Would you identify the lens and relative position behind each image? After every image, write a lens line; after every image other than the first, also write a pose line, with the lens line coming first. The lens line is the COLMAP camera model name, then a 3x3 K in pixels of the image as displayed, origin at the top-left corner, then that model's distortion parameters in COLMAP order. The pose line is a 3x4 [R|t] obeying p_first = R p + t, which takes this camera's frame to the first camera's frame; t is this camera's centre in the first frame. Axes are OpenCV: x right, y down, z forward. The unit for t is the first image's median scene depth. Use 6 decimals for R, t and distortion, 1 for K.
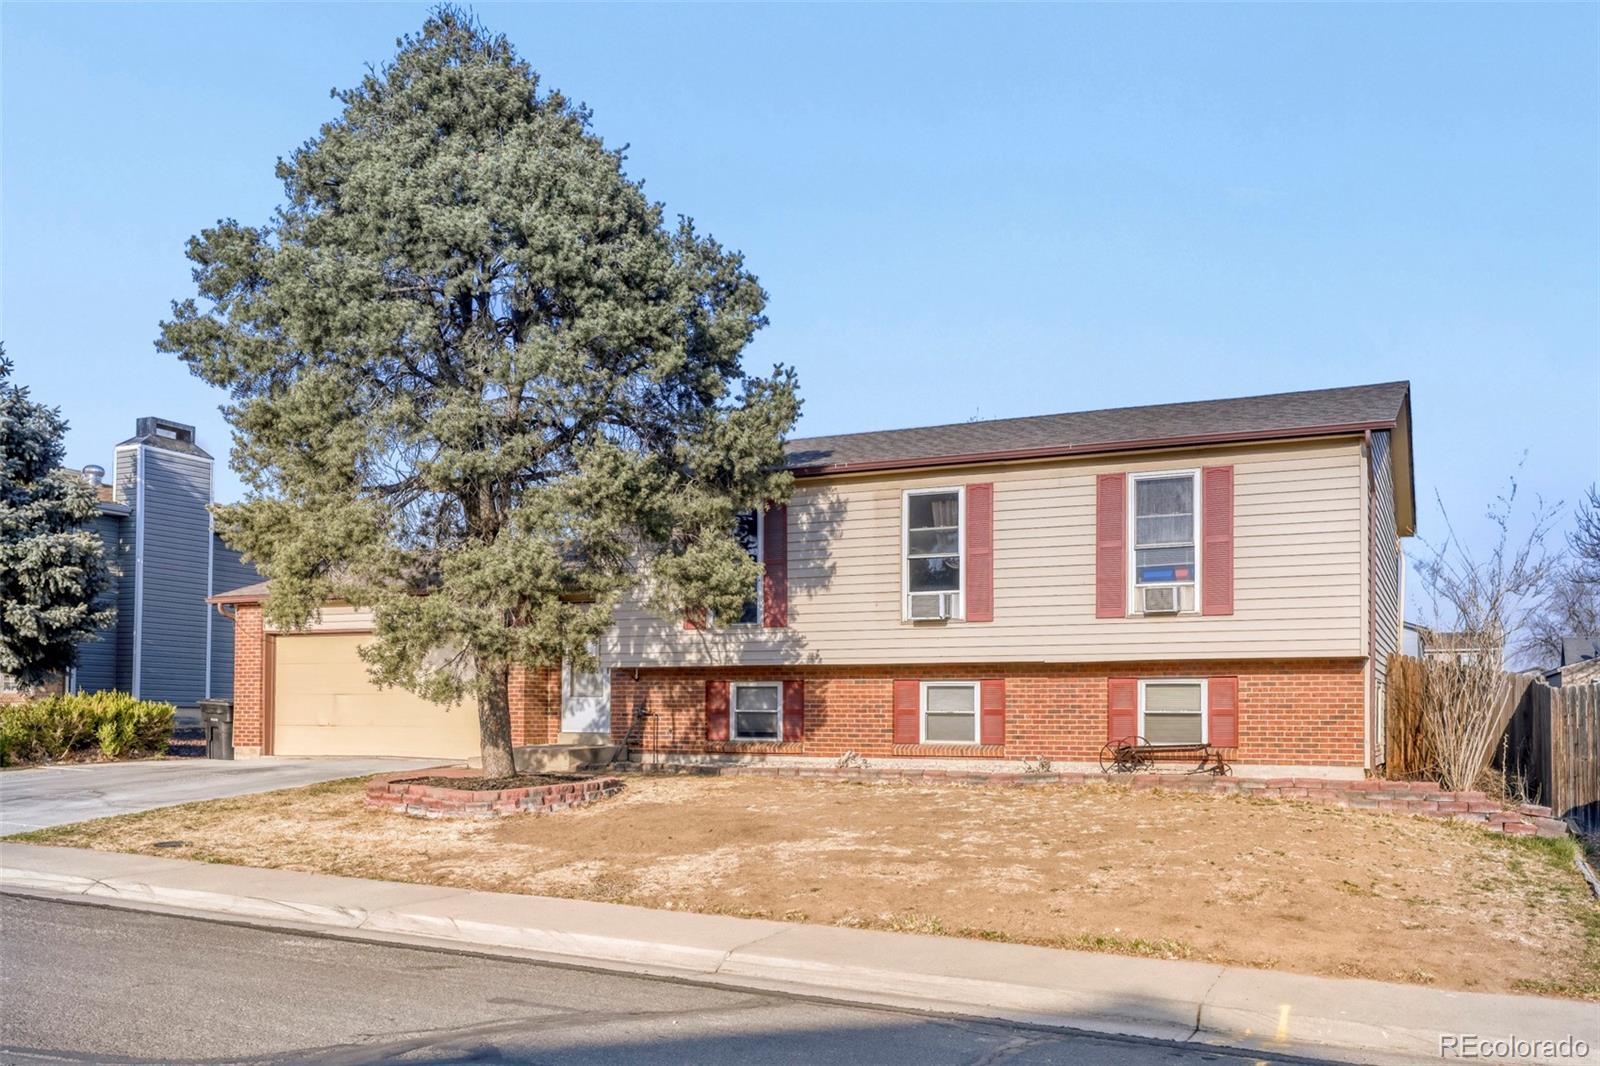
lens RADIAL K [[2670.6, 0, 800.0], [0, 2670.6, 533.0], [0, 0, 1]] dist [0.005697, 0.003008]
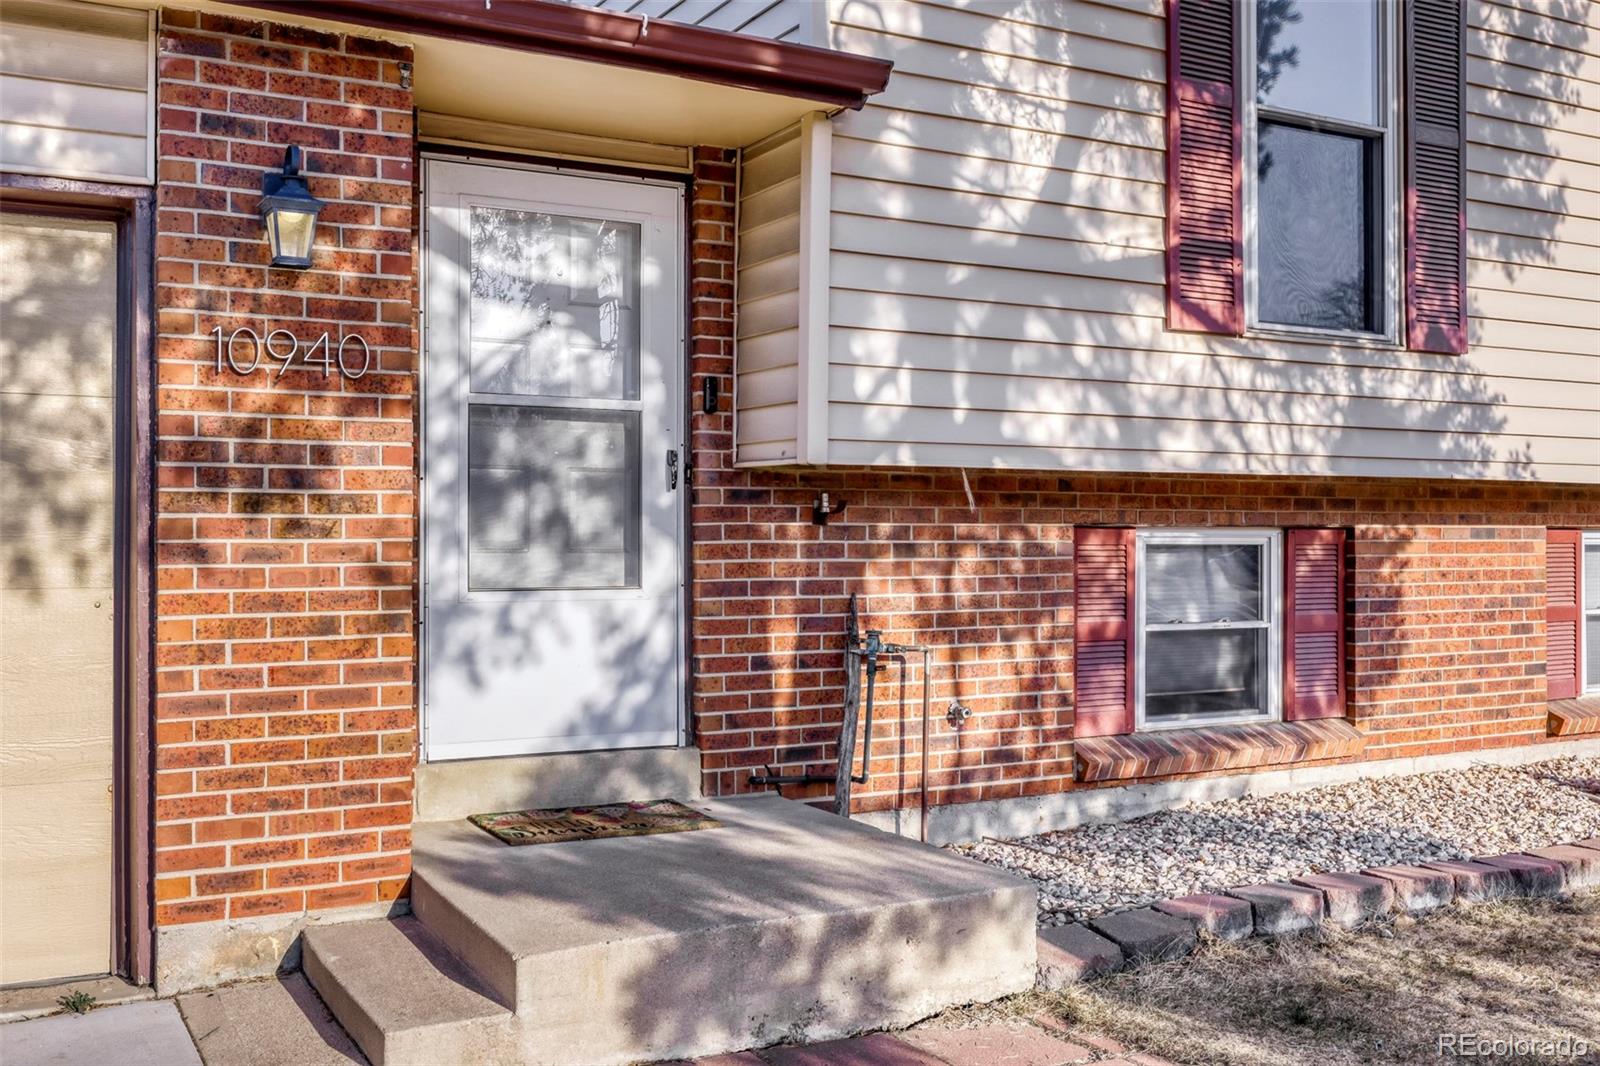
lens RADIAL K [[1587.7, 0, 800.0], [0, 1587.7, 533.0], [0, 0, 1]] dist [-0.002277, 0.004702]
pose [[0.428655, -0.001232, 0.903467, -0.195710], [-0.062962, 0.997527, 0.031233, 0.052443], [-0.901272, -0.070273, 0.427518, 0.961205]]
